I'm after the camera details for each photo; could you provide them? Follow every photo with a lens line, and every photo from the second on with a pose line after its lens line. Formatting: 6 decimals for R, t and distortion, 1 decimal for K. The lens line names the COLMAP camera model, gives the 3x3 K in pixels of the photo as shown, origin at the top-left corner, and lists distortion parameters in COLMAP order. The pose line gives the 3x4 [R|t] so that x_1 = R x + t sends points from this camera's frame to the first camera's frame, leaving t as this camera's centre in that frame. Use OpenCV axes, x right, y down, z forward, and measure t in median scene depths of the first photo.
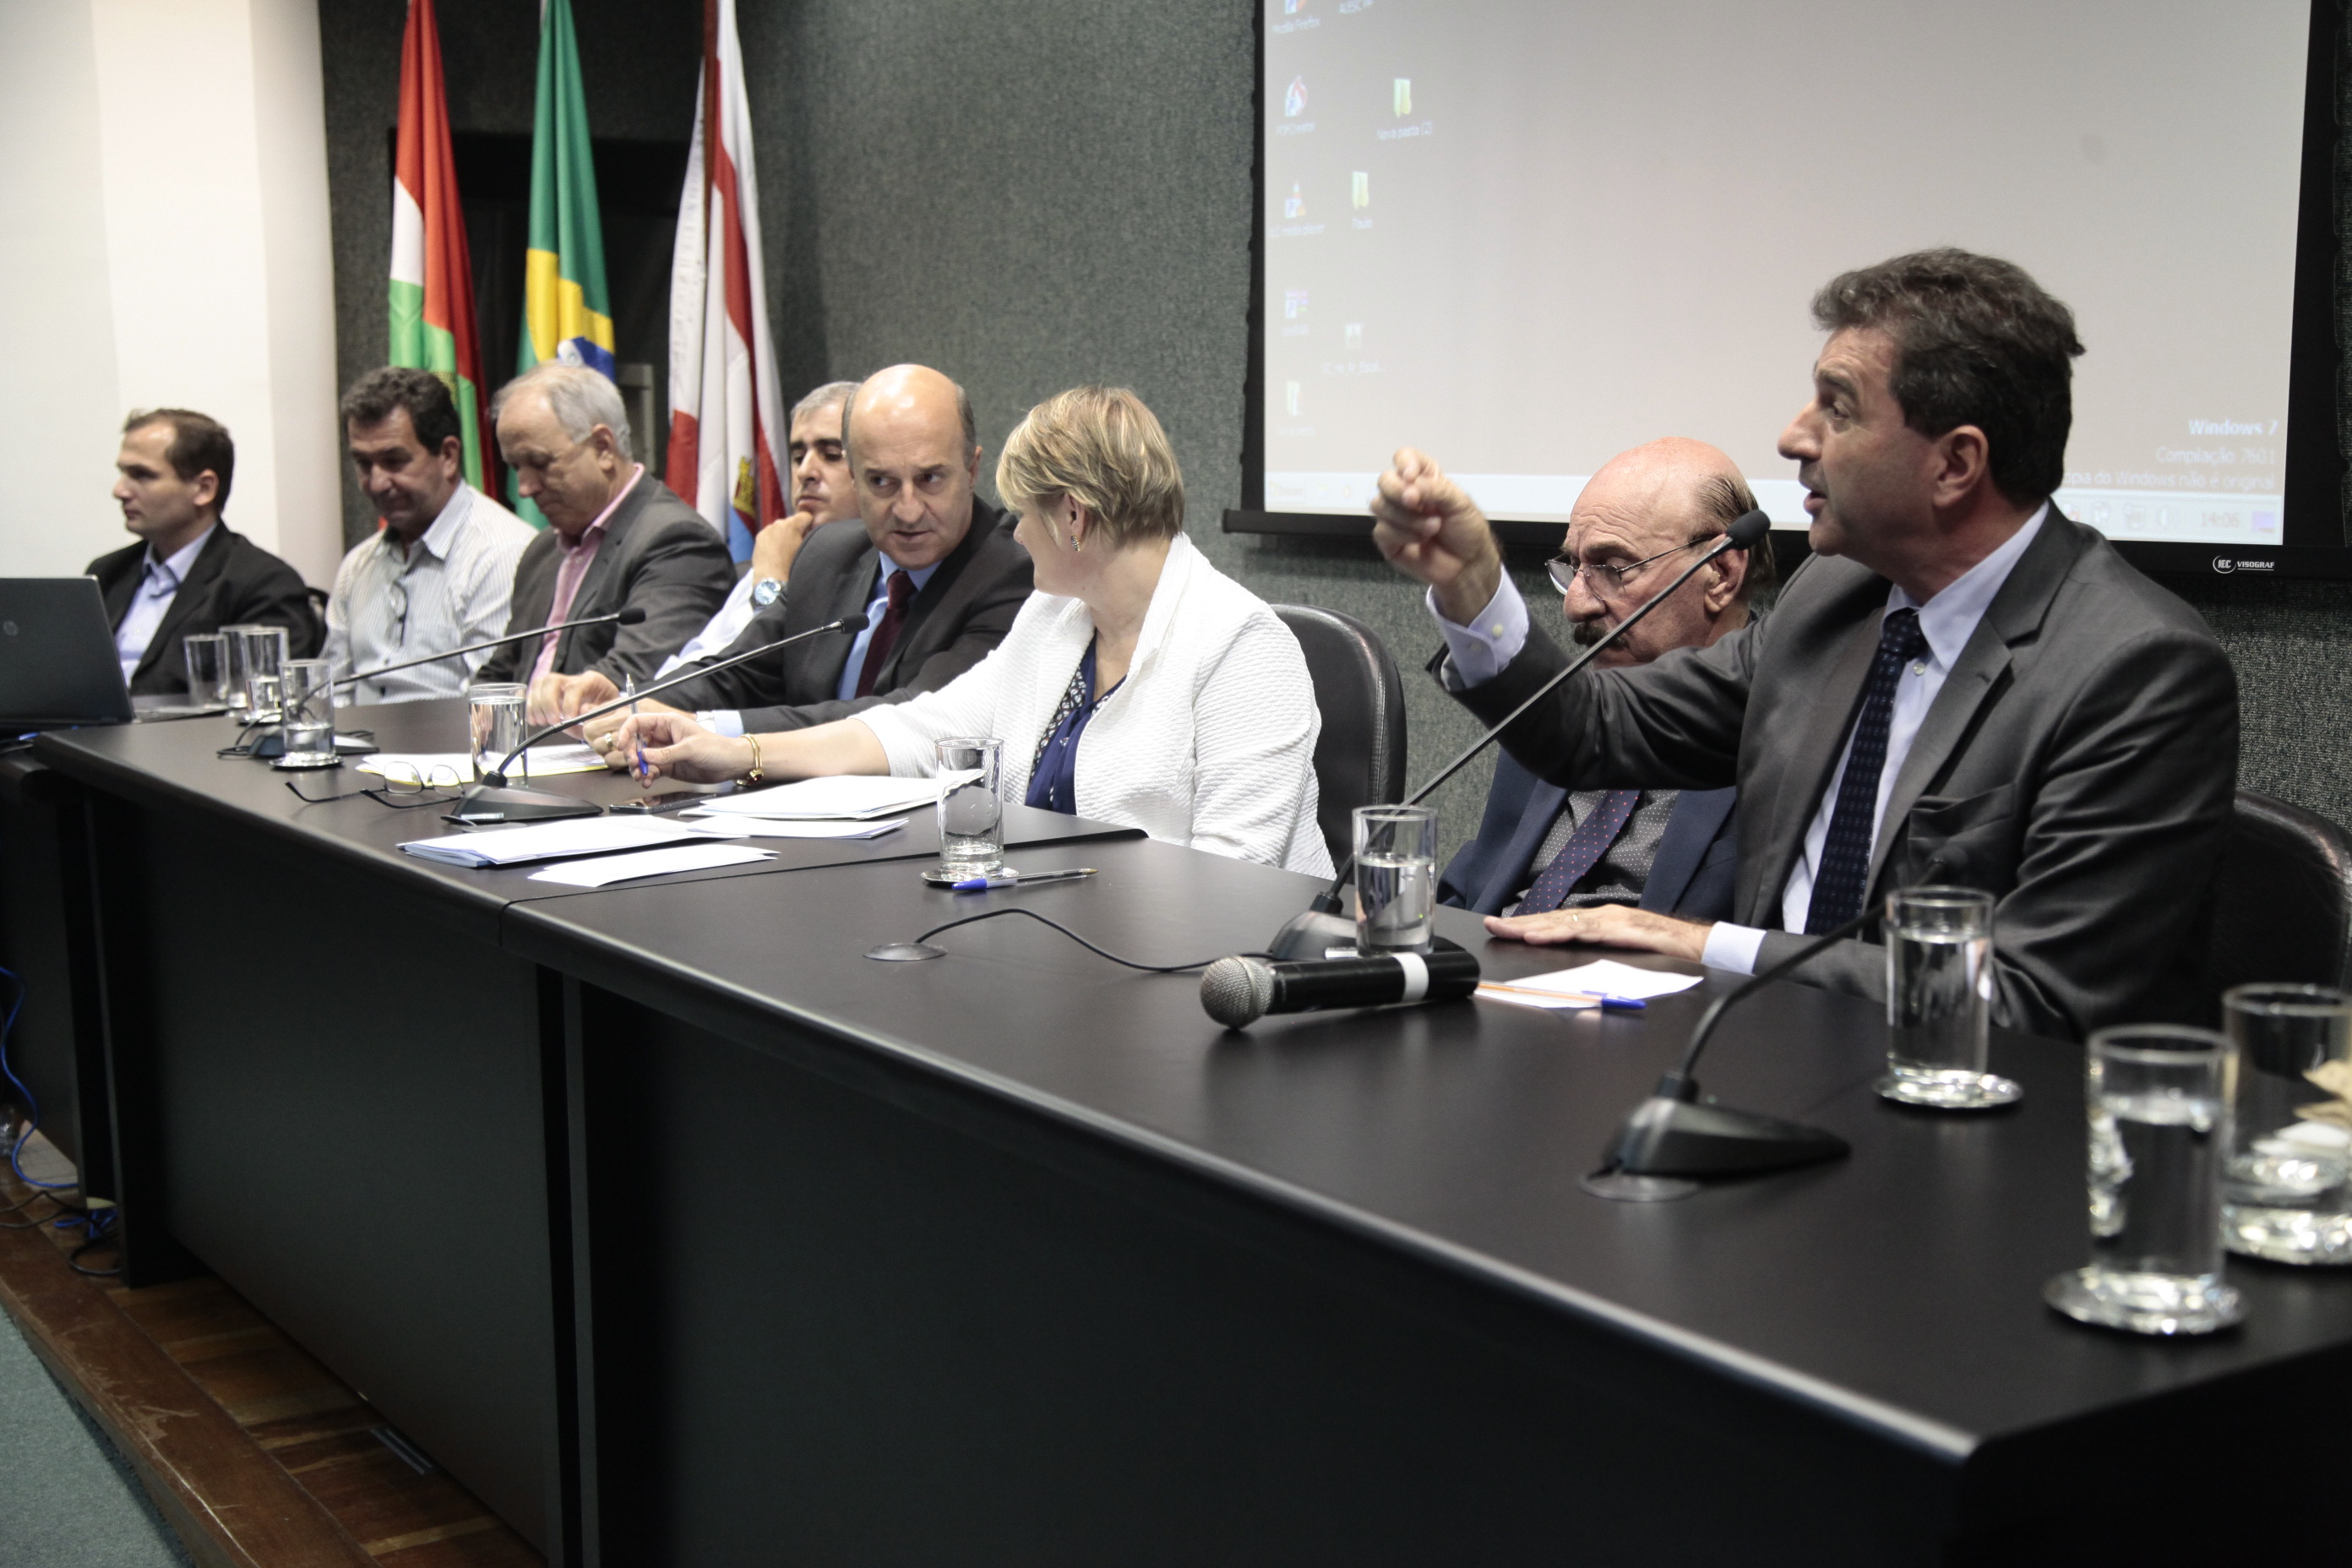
lens RADIAL K [[2970.8, 0, 1197.3], [0, 2970.8, 789.9], [0, 0, 1]] dist [0.104036, 0.000000]
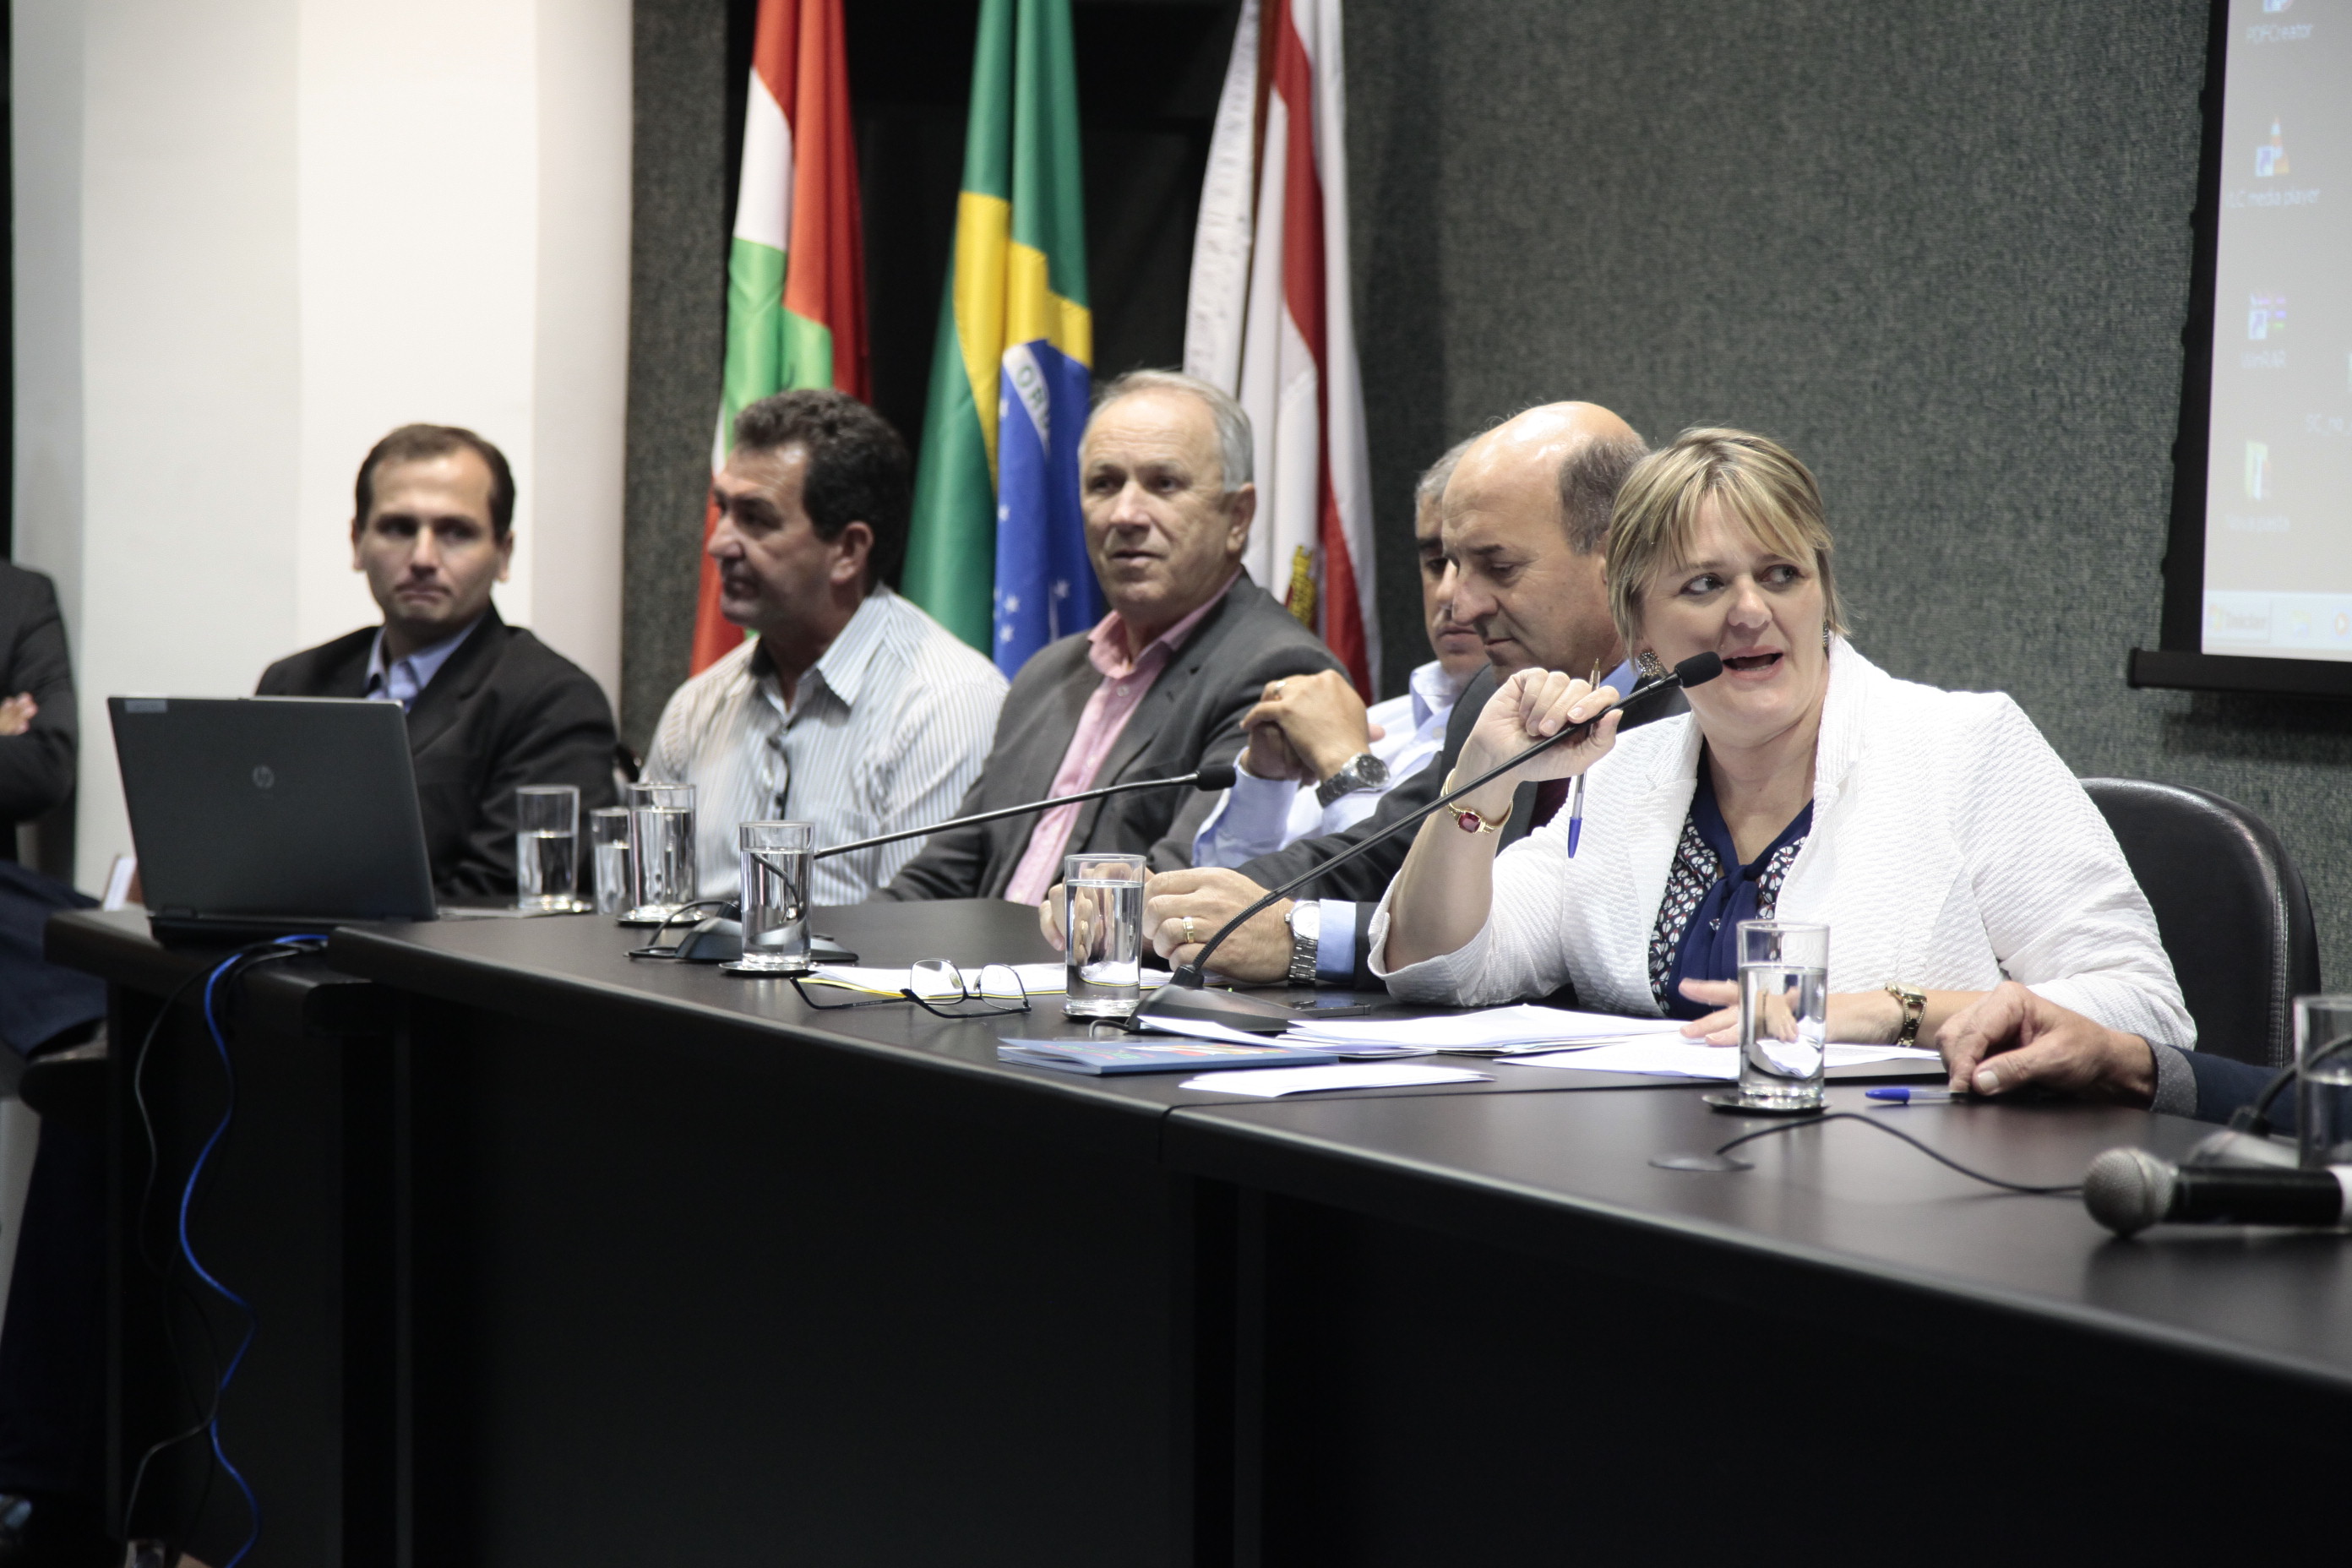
lens RADIAL K [[6808.3, 0, 1165.1], [0, 6808.3, 775.4], [0, 0, 1]] dist [0.736978, 0.000000]
pose [[0.991074, 0.031815, -0.129459, -0.002667], [-0.042072, 0.996121, -0.077280, 0.044596], [0.126499, 0.082037, 0.988569, -0.381379]]
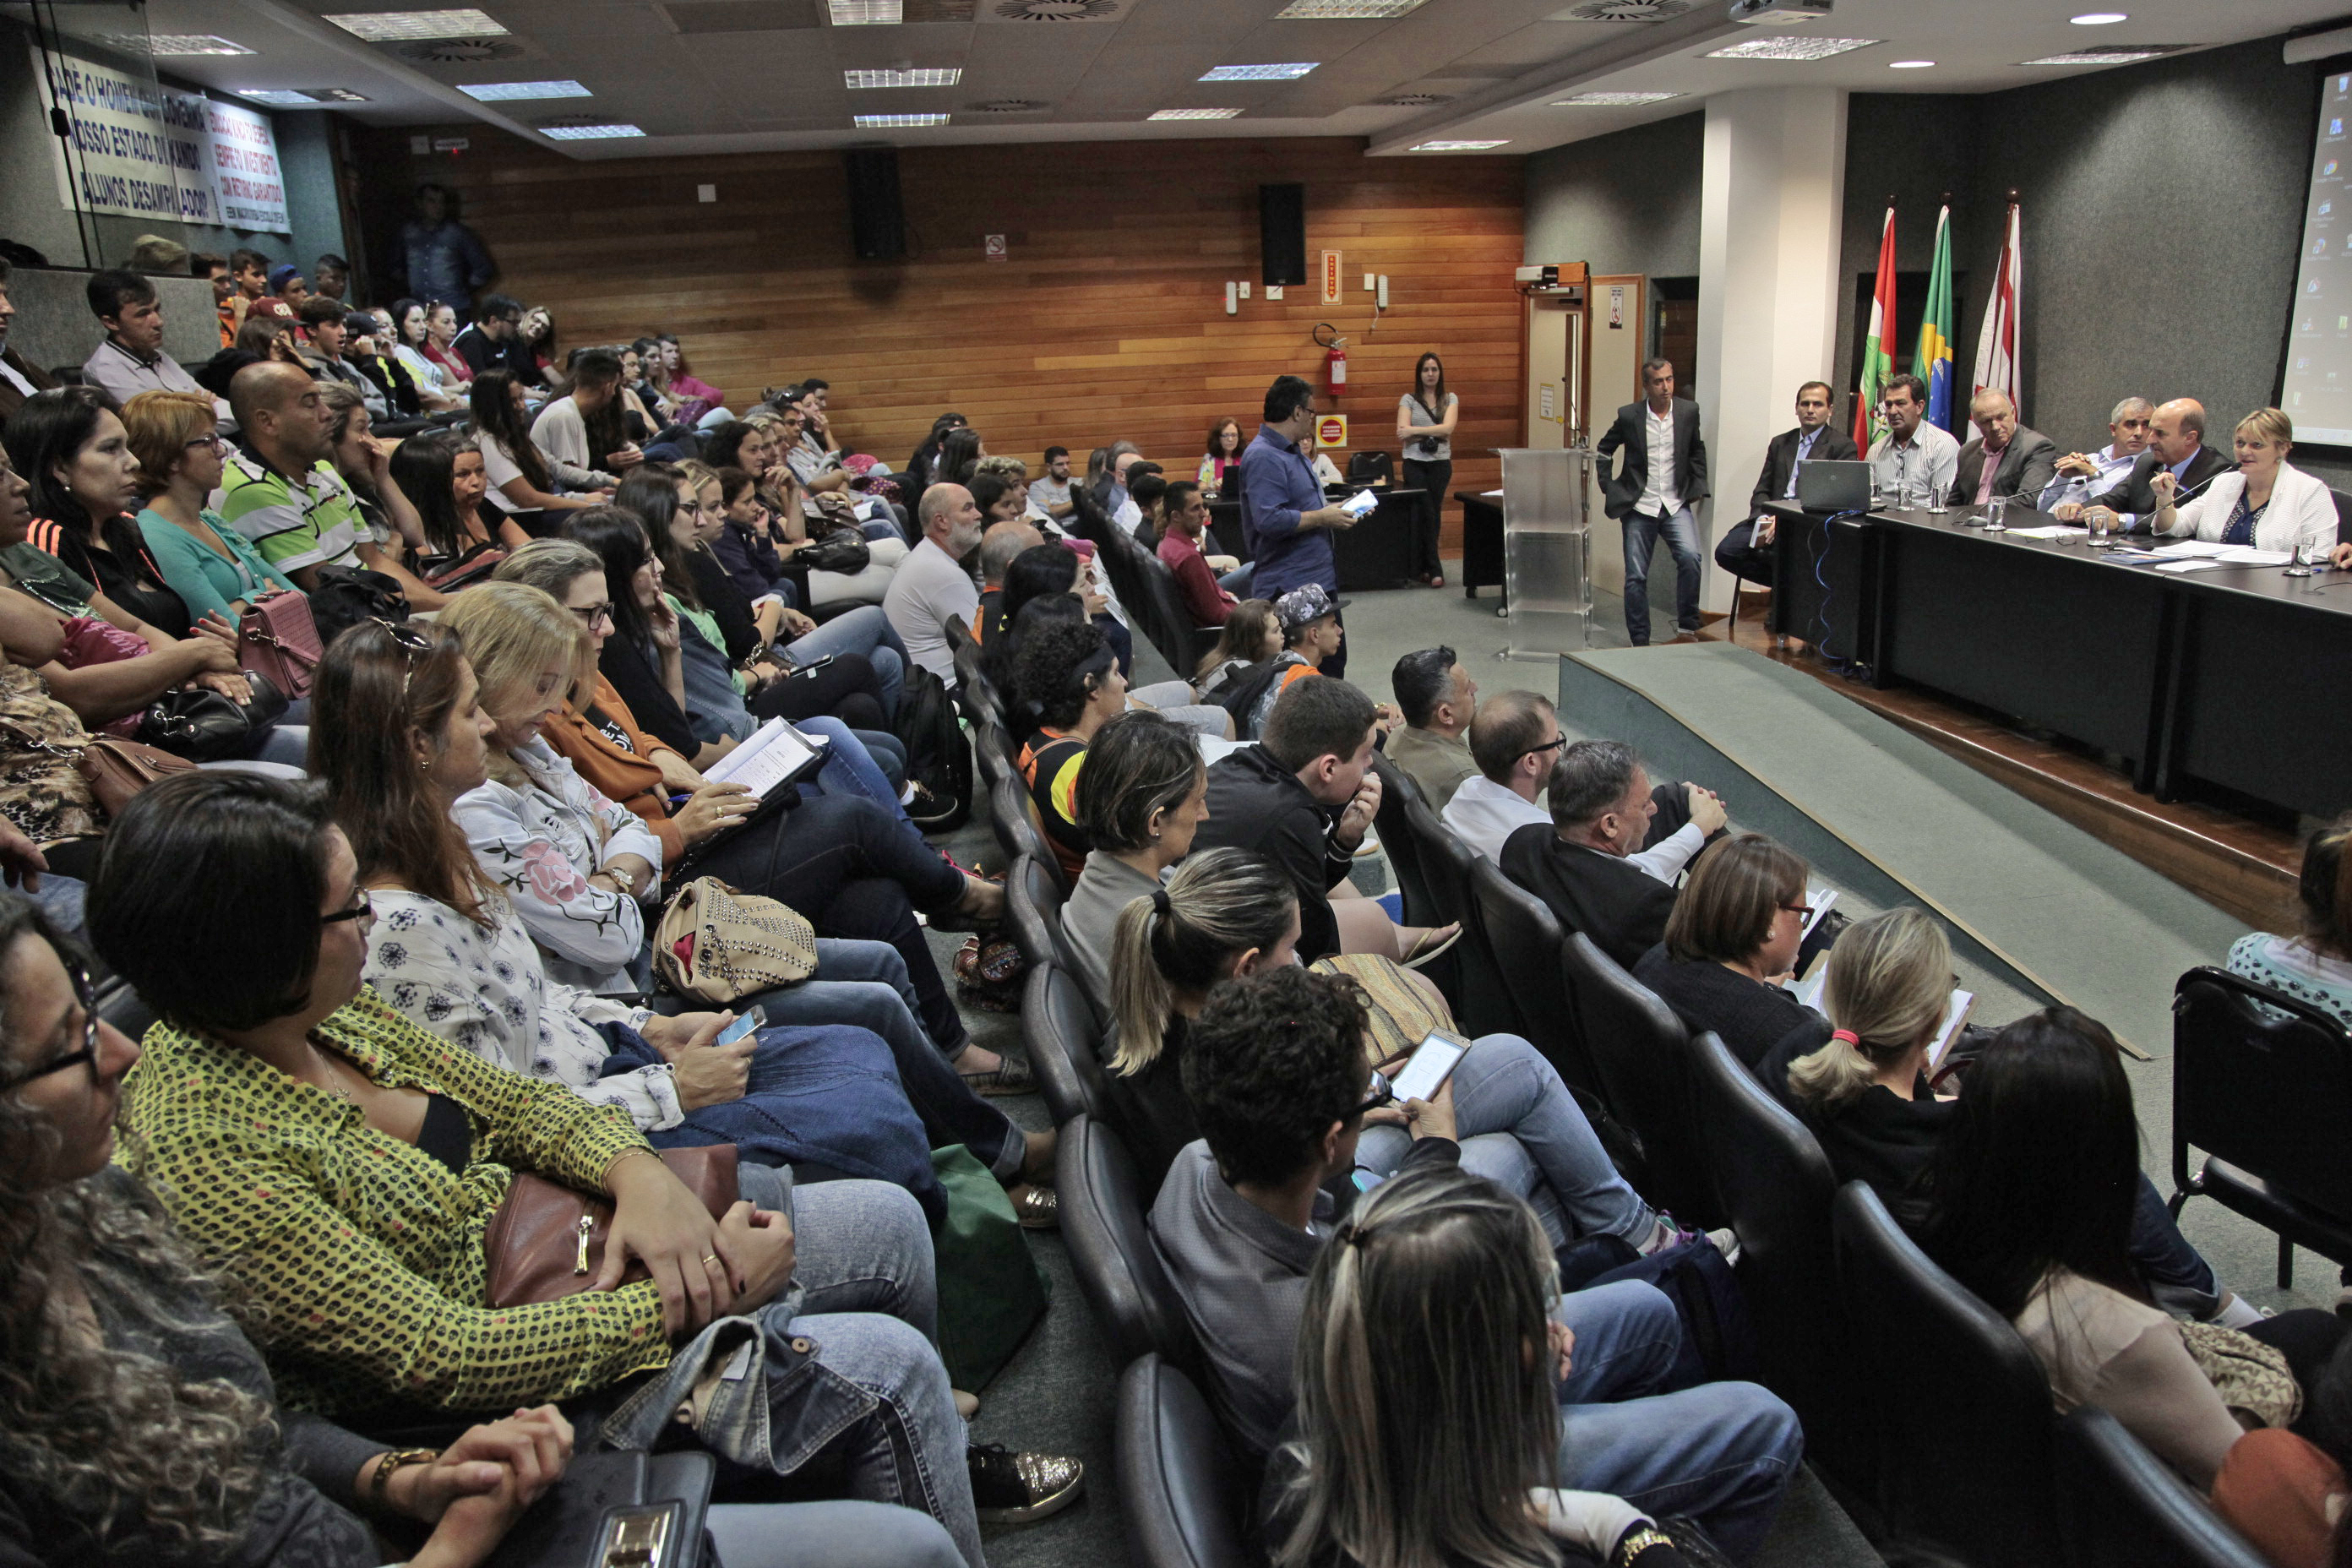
lens RADIAL K [[1640.1, 0, 1162.5], [0, 1640.1, 784.6], [0, 0, 1]] dist [-0.107534, 0.058830]
pose [[0.915289, 0.084400, -0.393857, -0.282532], [-0.018019, 0.985402, 0.169288, -0.008024], [0.402395, -0.147850, 0.903448, -0.662525]]
